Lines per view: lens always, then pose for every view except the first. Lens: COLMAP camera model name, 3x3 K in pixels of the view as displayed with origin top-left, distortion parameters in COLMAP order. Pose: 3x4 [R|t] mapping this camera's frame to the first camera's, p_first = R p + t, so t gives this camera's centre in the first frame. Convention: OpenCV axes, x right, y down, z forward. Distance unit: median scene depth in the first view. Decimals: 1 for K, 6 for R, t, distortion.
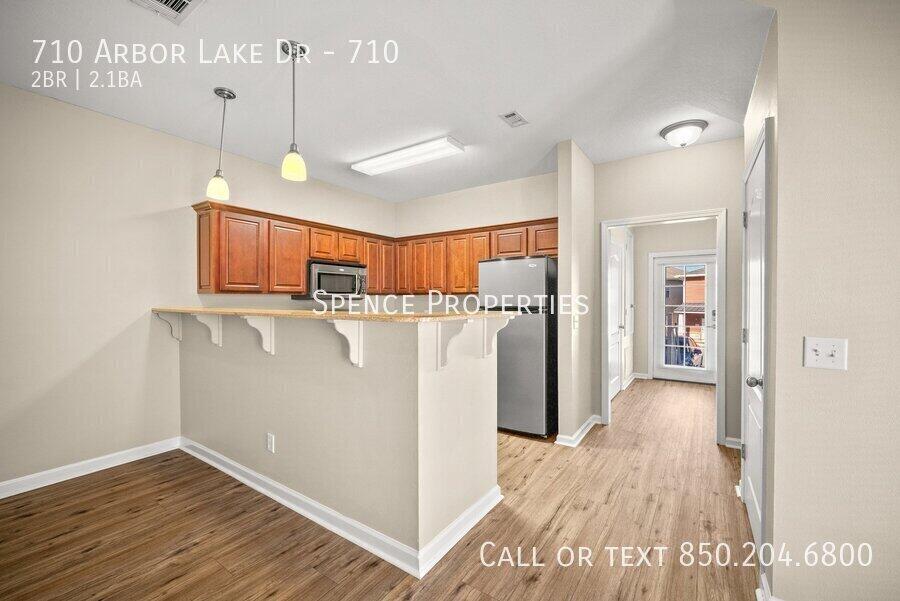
lens RADIAL K [[366.5, 0, 467.7], [0, 366.5, 303.0], [0, 0, 1]] dist [-0.022555, -0.000018]
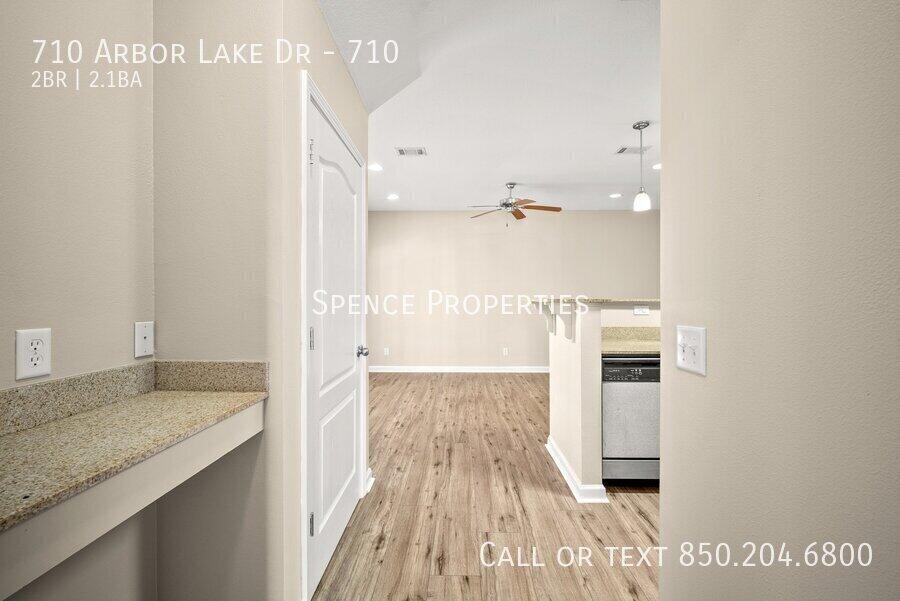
lens RADIAL K [[366.2, 0, 454.9], [0, 366.2, 300.0], [0, 0, 1]] dist [-0.002960, -0.000229]
pose [[-0.848997, 0.002075, -0.528394, 0.922107], [-0.004934, 0.999918, 0.011854, 0.005702], [0.528375, 0.012671, -0.848917, 1.736018]]
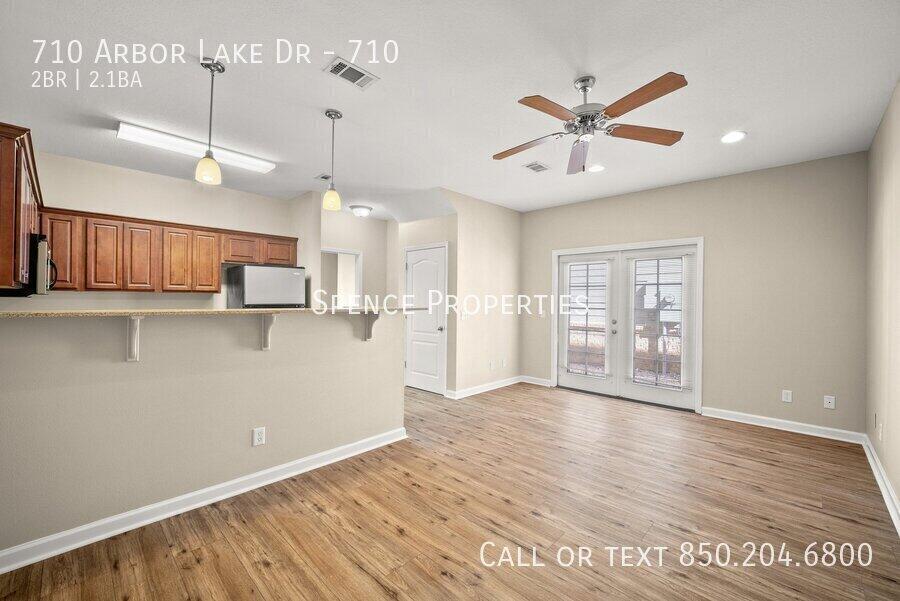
lens RADIAL K [[375.6, 0, 450.0], [0, 375.6, 300.5], [0, 0, 1]] dist [-0.000933, -0.000183]
pose [[0.196090, 0.000964, 0.980585, -1.618757], [-0.000035, 1.000000, -0.000976, -0.008286], [-0.980586, 0.000157, 0.196090, 0.264596]]
